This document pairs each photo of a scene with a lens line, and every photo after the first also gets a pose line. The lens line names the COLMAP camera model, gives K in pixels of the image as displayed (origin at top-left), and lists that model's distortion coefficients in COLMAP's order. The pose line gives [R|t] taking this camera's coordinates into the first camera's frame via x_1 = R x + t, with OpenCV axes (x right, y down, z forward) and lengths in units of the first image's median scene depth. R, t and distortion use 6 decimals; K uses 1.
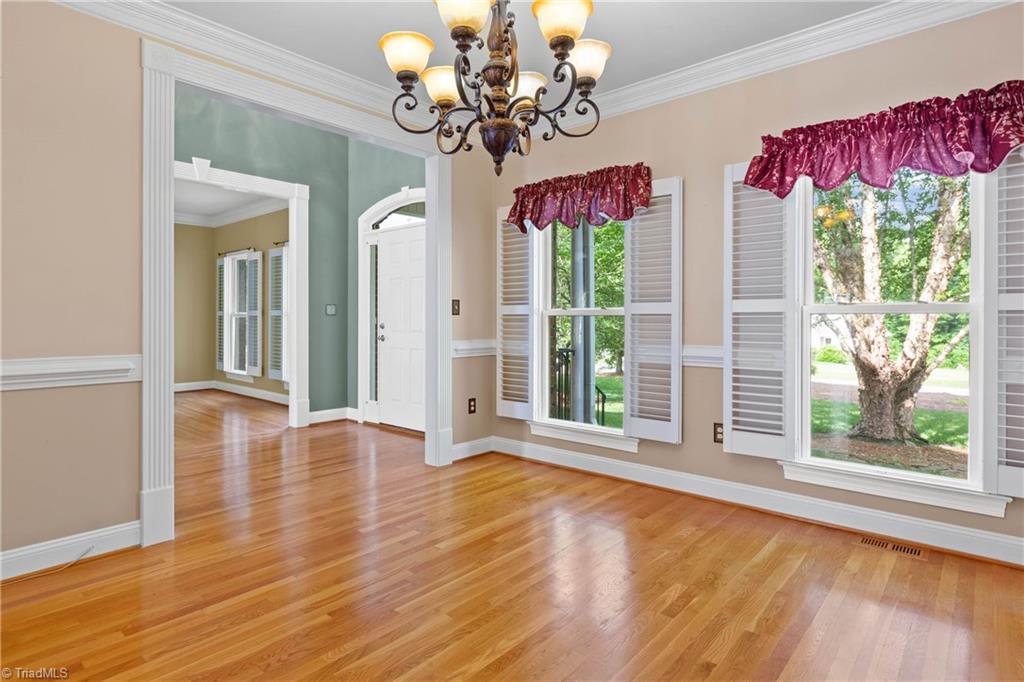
lens RADIAL K [[536.7, 0, 510.9], [0, 536.7, 317.2], [0, 0, 1]] dist [0.001216, -0.002460]
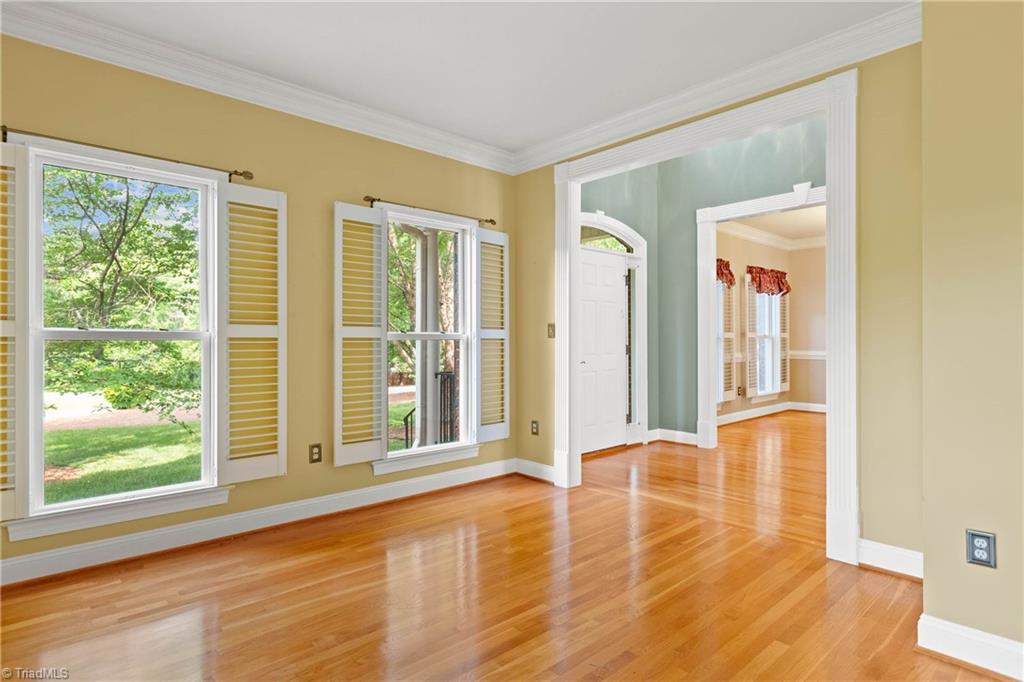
lens RADIAL K [[536.7, 0, 505.6], [0, 536.7, 342.4], [0, 0, 1]] dist [0.001216, -0.002460]
pose [[0.108574, 0.000825, 0.994088, -0.588717], [-0.003289, 0.999994, -0.000470, 0.000816], [-0.994083, -0.003219, 0.108576, 0.509924]]
